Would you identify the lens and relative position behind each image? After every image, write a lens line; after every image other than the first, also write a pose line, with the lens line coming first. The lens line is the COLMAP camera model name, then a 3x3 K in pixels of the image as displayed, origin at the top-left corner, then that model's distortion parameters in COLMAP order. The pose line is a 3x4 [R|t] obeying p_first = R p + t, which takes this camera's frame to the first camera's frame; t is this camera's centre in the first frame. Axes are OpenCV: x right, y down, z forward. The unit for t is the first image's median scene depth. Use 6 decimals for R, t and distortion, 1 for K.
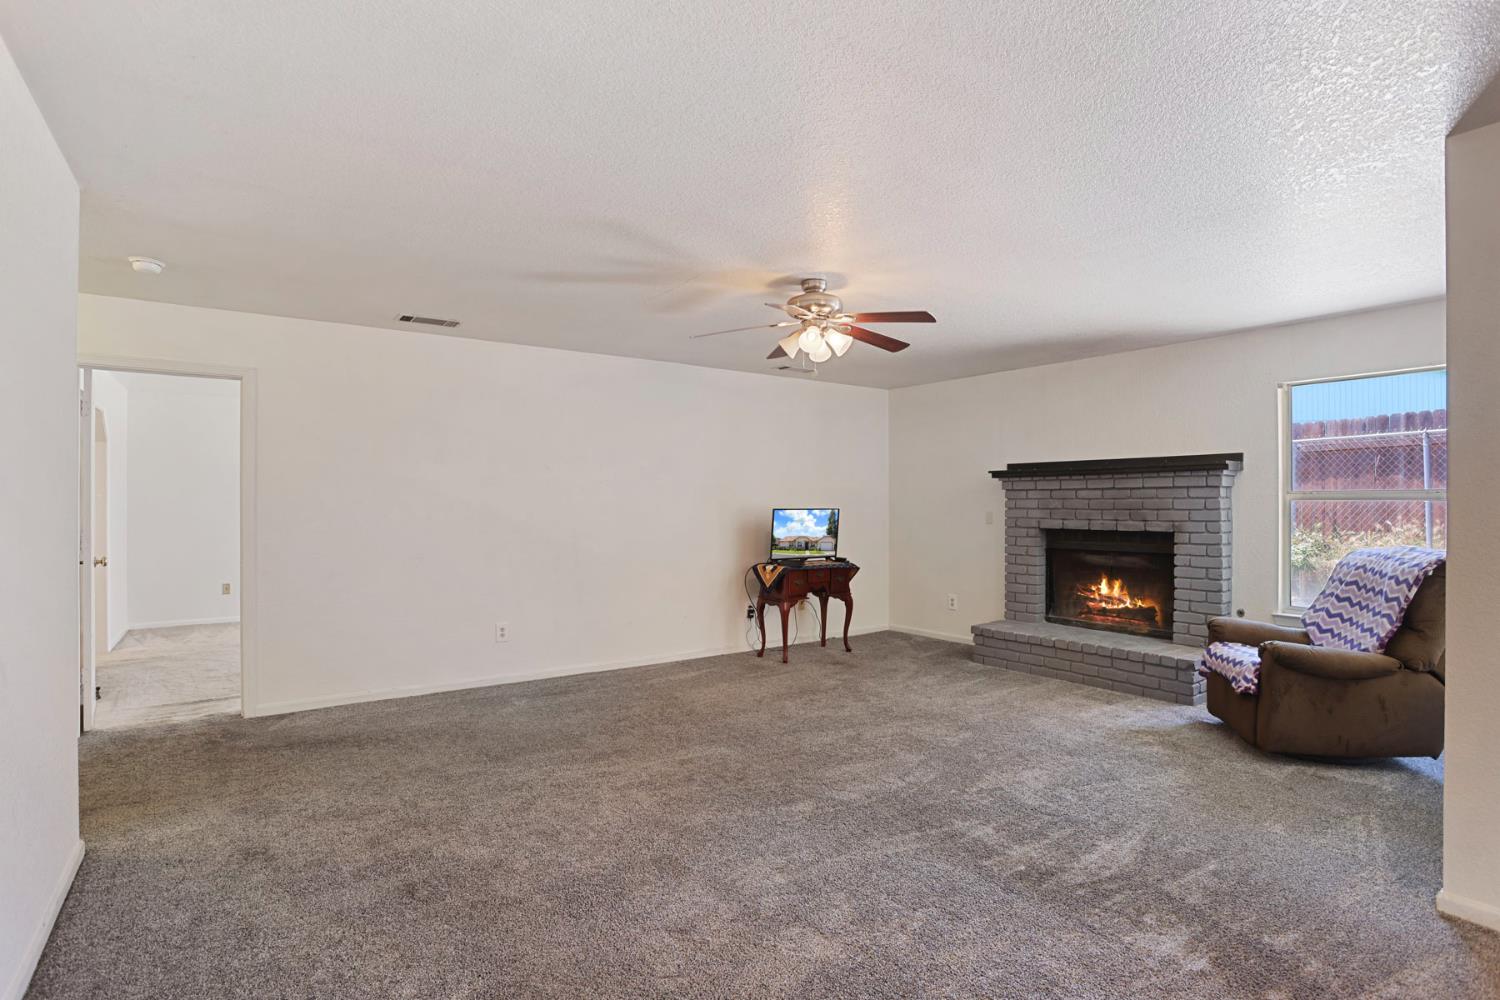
lens RADIAL K [[734.3, 0, 729.3], [0, 734.3, 501.3], [0, 0, 1]] dist [-0.071339, 0.039473]
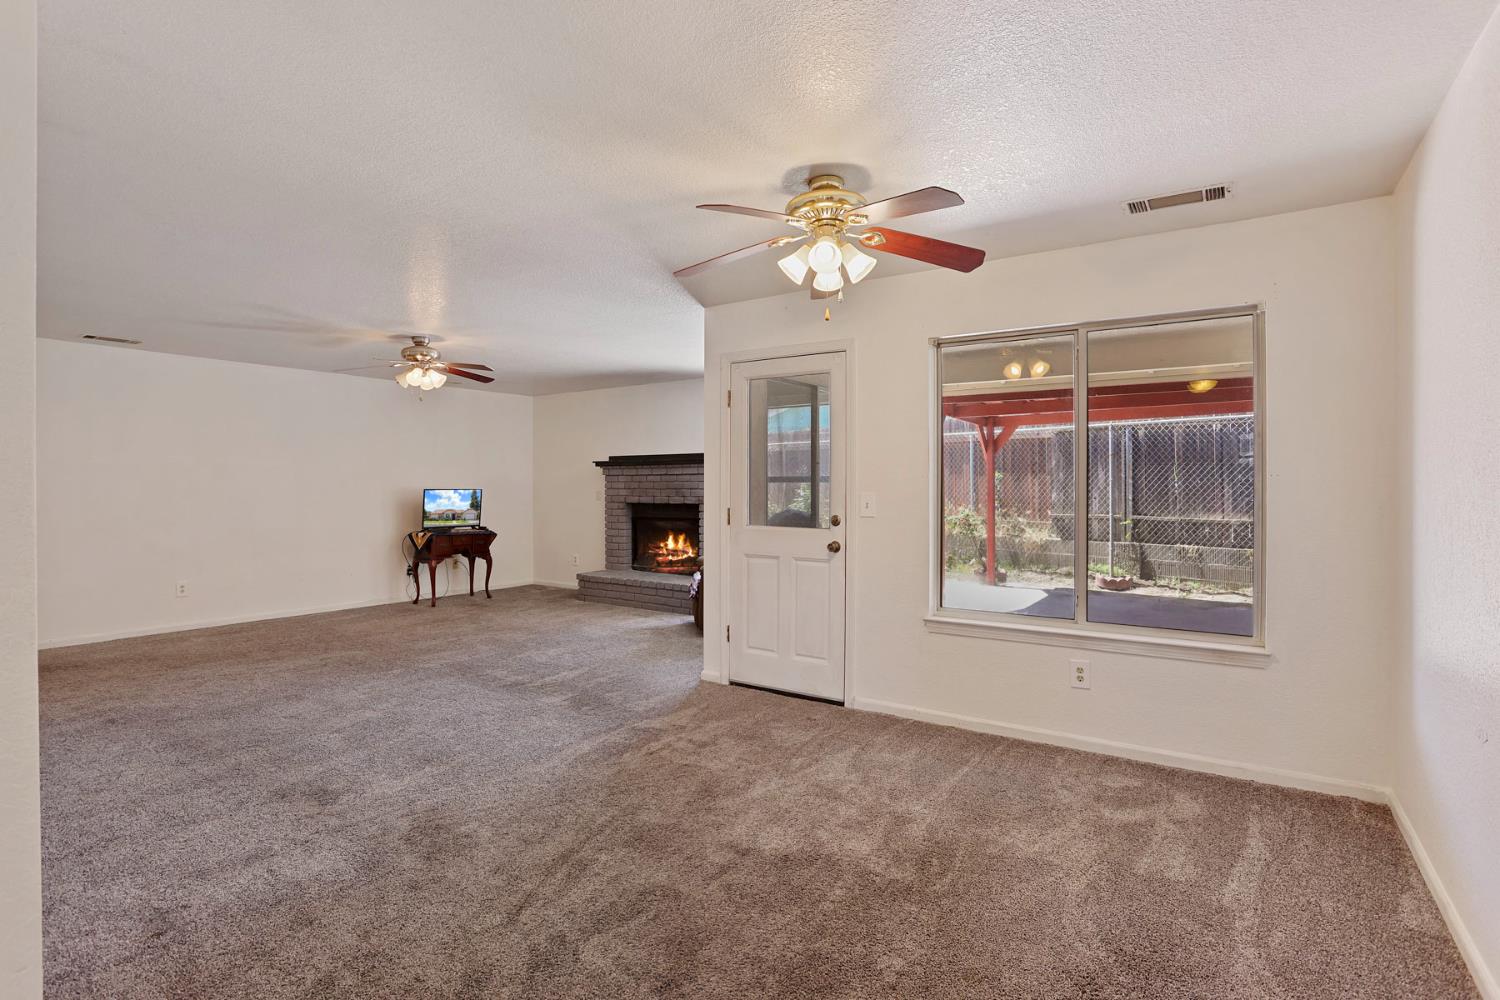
lens RADIAL K [[722.9, 0, 720.4], [0, 722.9, 482.5], [0, 0, 1]] dist [-0.076038, 0.037642]
pose [[0.939073, 0.002346, 0.343710, 0.125006], [-0.001932, 0.999997, -0.001548, 0.000019], [-0.343713, 0.000789, 0.939074, -0.389442]]
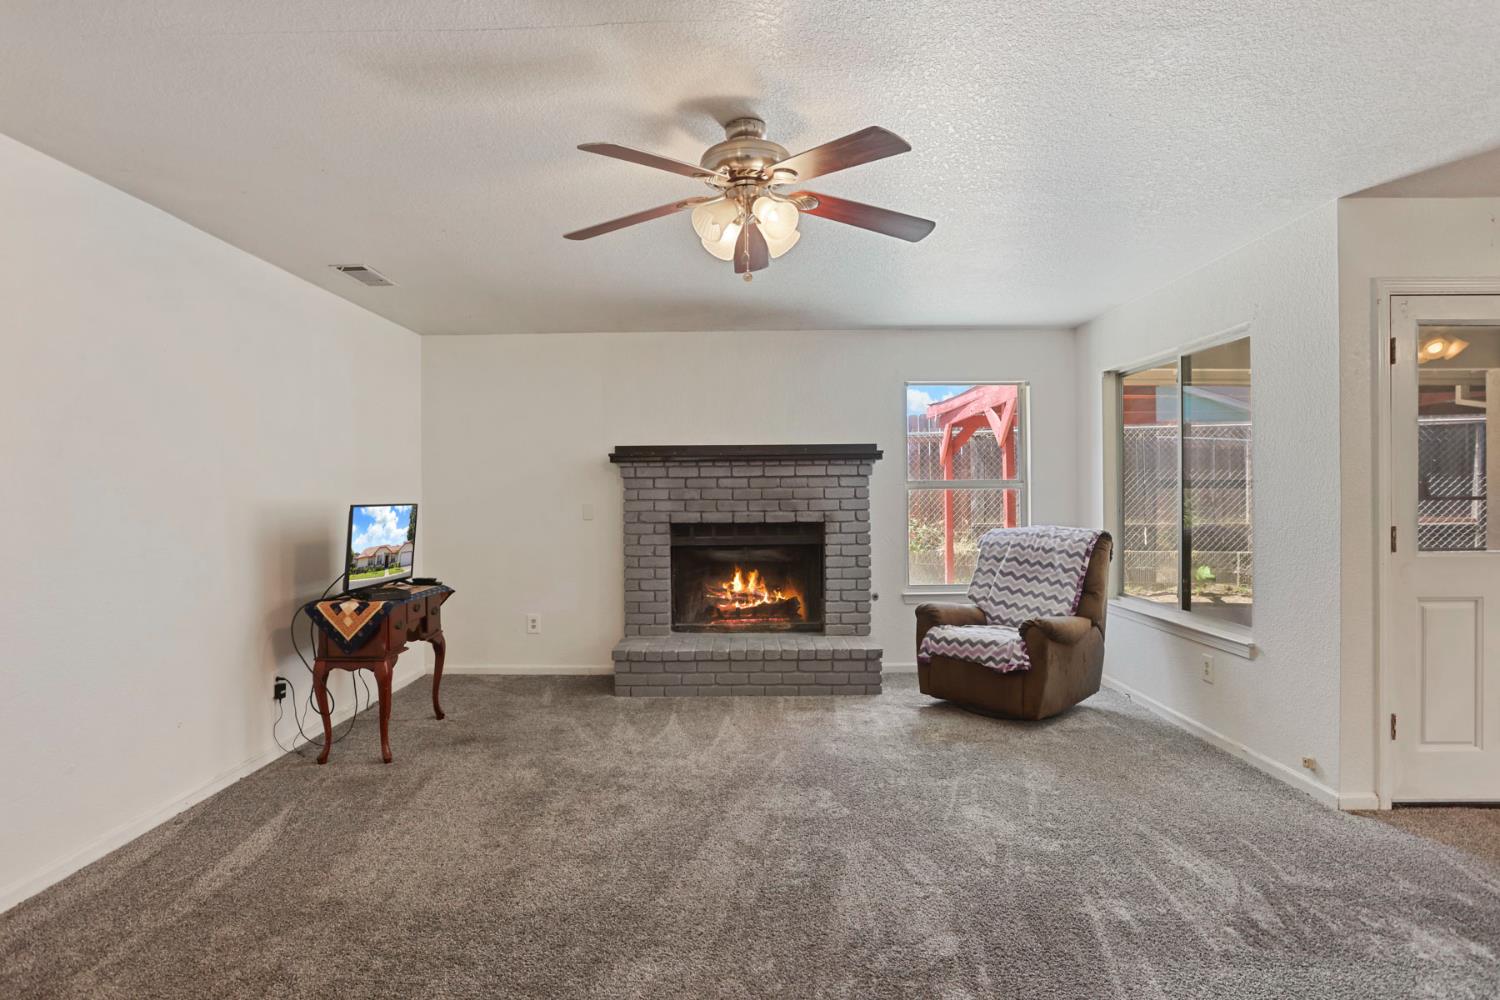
lens RADIAL K [[772.2, 0, 750.0], [0, 772.2, 500.0], [0, 0, 1]] dist [-0.060740, 0.032492]
pose [[0.577674, -0.006893, 0.816238, -0.265495], [0.004743, 0.999976, 0.005088, 0.006480], [-0.816254, 0.000932, 0.577693, 0.421267]]
